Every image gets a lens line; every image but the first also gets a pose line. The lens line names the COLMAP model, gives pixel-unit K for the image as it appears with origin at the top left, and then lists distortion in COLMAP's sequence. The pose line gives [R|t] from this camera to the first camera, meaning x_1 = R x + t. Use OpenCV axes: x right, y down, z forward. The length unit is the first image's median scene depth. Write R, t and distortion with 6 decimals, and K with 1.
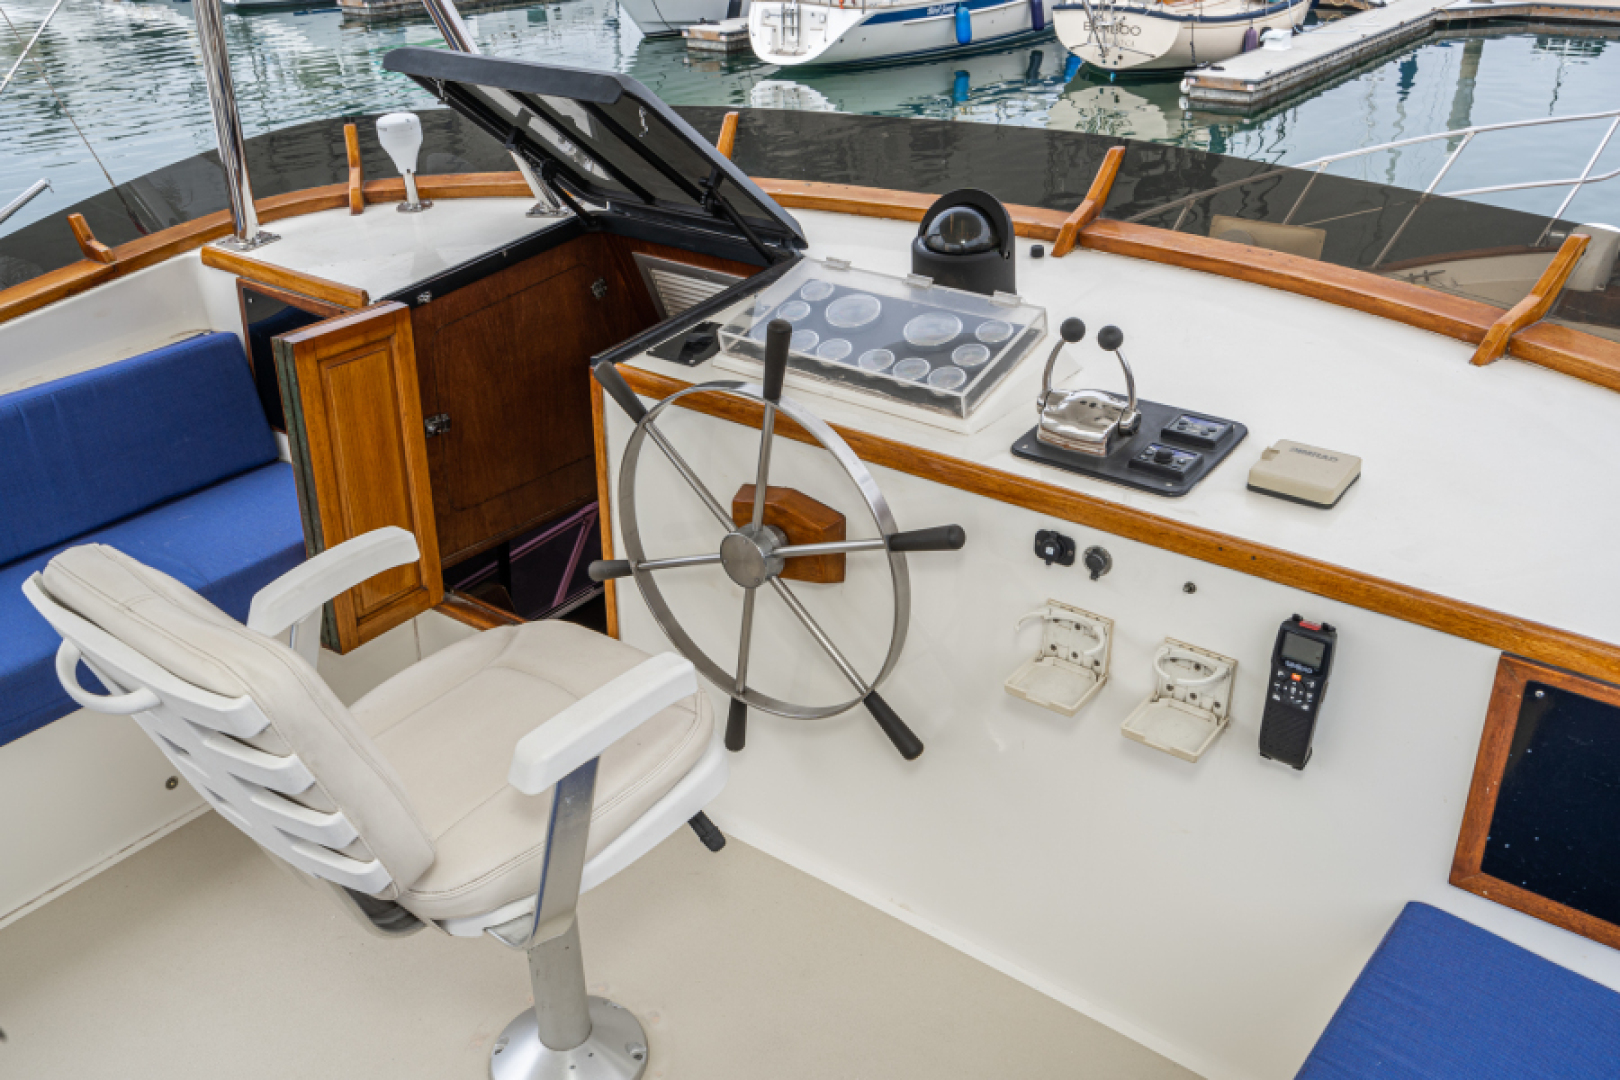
lens RADIAL K [[1373.9, 0, 748.1], [0, 1373.9, 538.6], [0, 0, 1]] dist [0.002504, 0.002665]
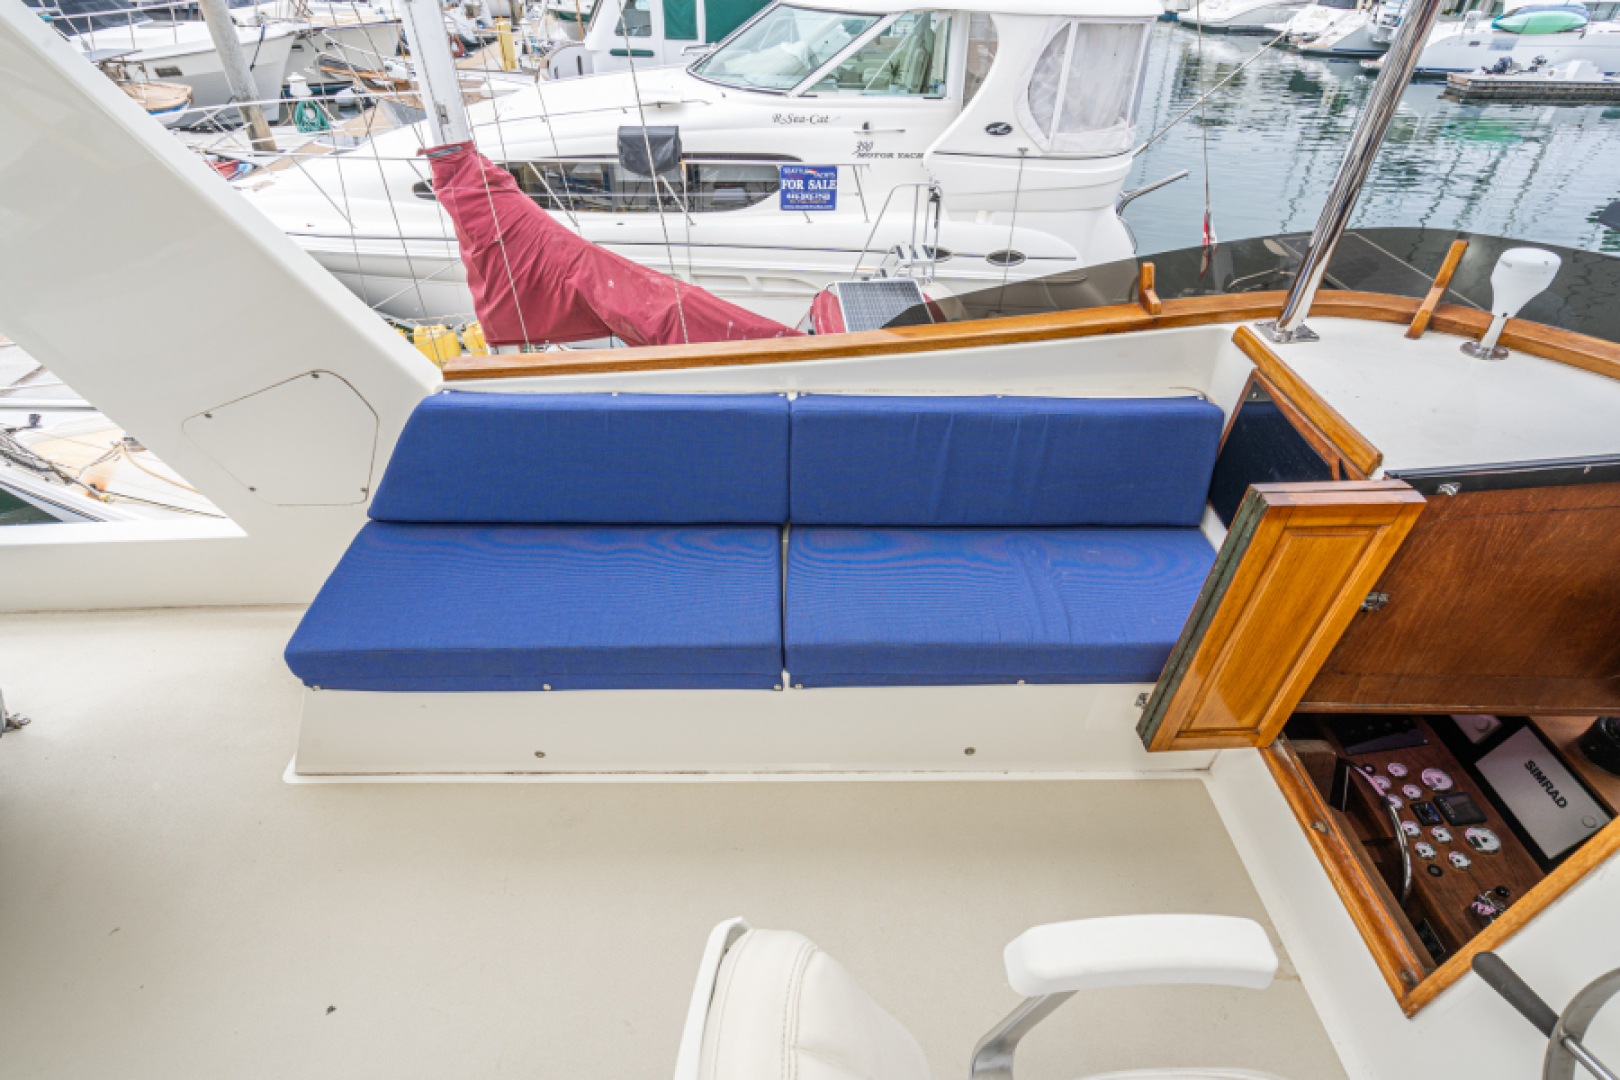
lens RADIAL K [[776.8, 0, 828.8], [0, 776.8, 540.0], [0, 0, 1]] dist [0.003766, 0.000671]
pose [[0.637501, 0.506604, -0.580469, -0.171470], [-0.388381, 0.861996, 0.325766, -0.145545], [0.665396, 0.017767, 0.746279, 0.352375]]
